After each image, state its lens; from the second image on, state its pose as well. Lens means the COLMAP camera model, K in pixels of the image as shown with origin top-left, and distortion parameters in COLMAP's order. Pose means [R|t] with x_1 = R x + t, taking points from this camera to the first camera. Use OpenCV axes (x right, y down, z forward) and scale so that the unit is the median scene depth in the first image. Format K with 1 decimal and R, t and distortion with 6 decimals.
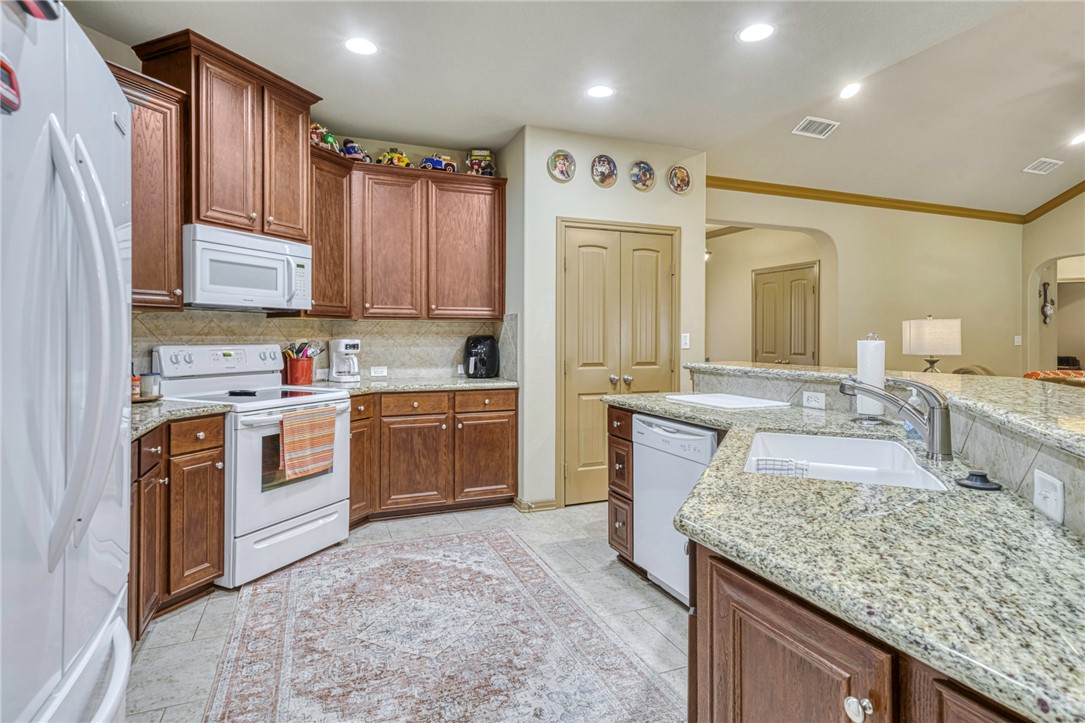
lens RADIAL K [[559.2, 0, 536.7], [0, 559.2, 340.7], [0, 0, 1]] dist [0.020199, -0.000364]
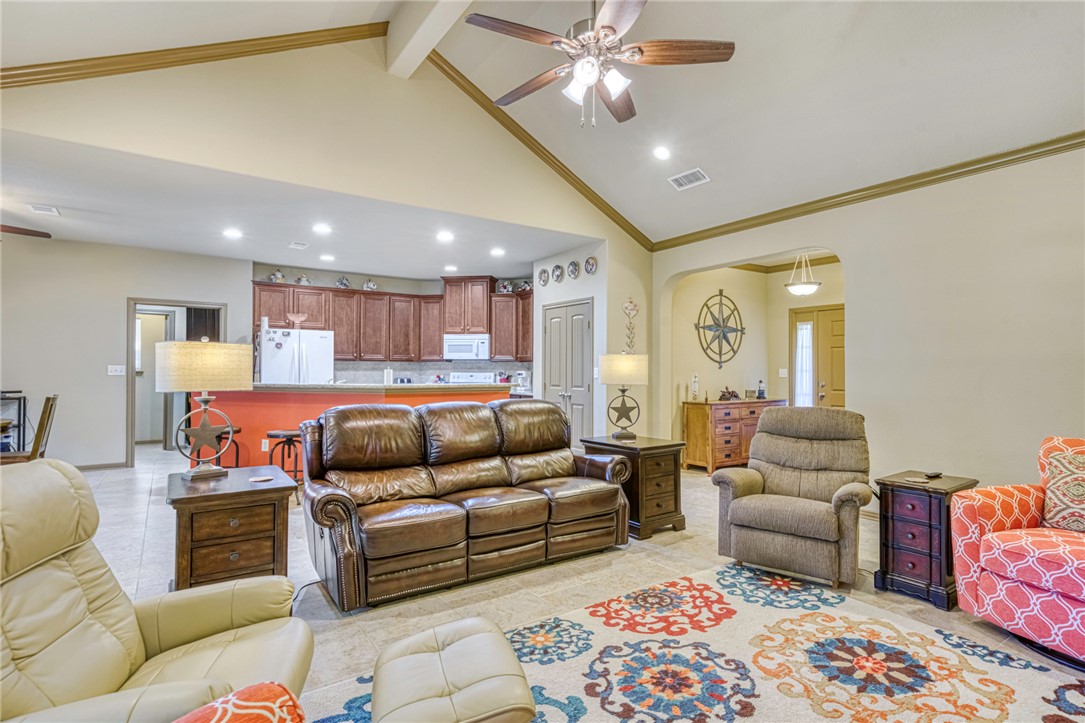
lens RADIAL K [[559.2, 0, 550.5], [0, 559.2, 364.6], [0, 0, 1]] dist [0.020199, -0.000364]
pose [[0.211684, -0.011293, -0.977273, 1.855860], [-0.013057, 0.999811, -0.014382, 0.002514], [0.977251, 0.015805, 0.211497, 0.635580]]
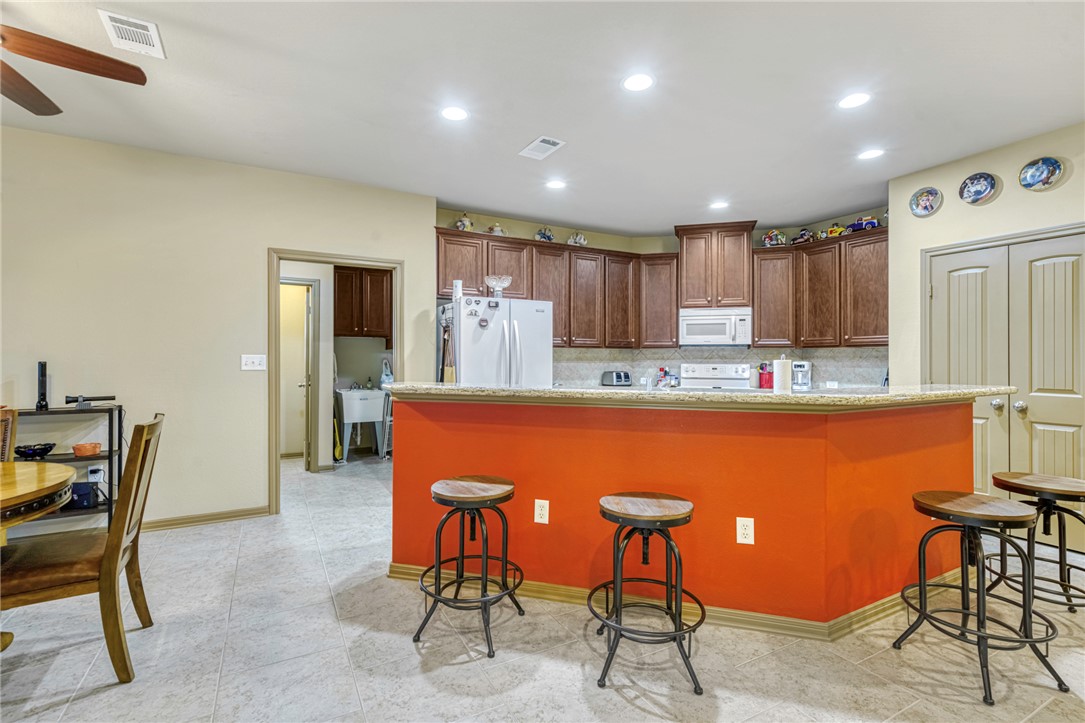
lens RADIAL K [[510.5, 0, 544.4], [0, 510.5, 358.6], [0, 0, 1]] dist [0.005333, 0.000931]
pose [[0.114754, -0.004529, -0.993384, 0.945378], [-0.011183, 0.999920, -0.005851, 0.005184], [0.993331, 0.011781, 0.114695, 0.156025]]
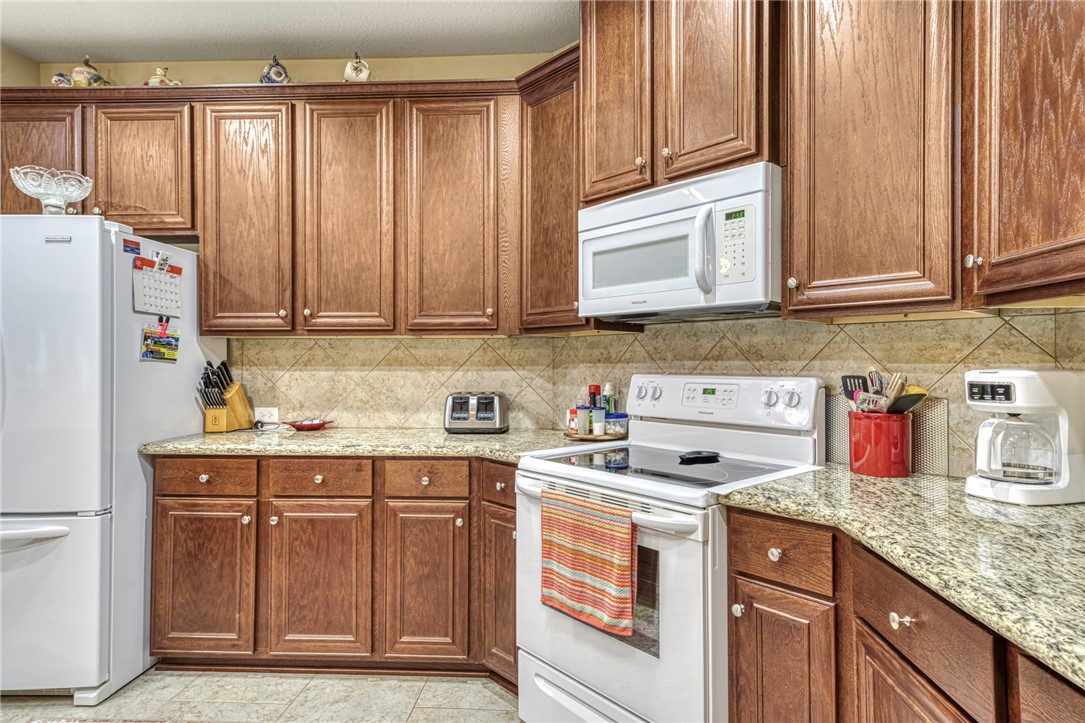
lens RADIAL K [[643.3, 0, 540.1], [0, 643.3, 359.1], [0, 0, 1]] dist [0.048175, 0.001774]
pose [[-0.445872, -0.011132, -0.895027, 0.126823], [-0.011052, 0.999915, -0.006931, -0.002485], [0.895028, 0.006801, -0.445958, 0.922405]]
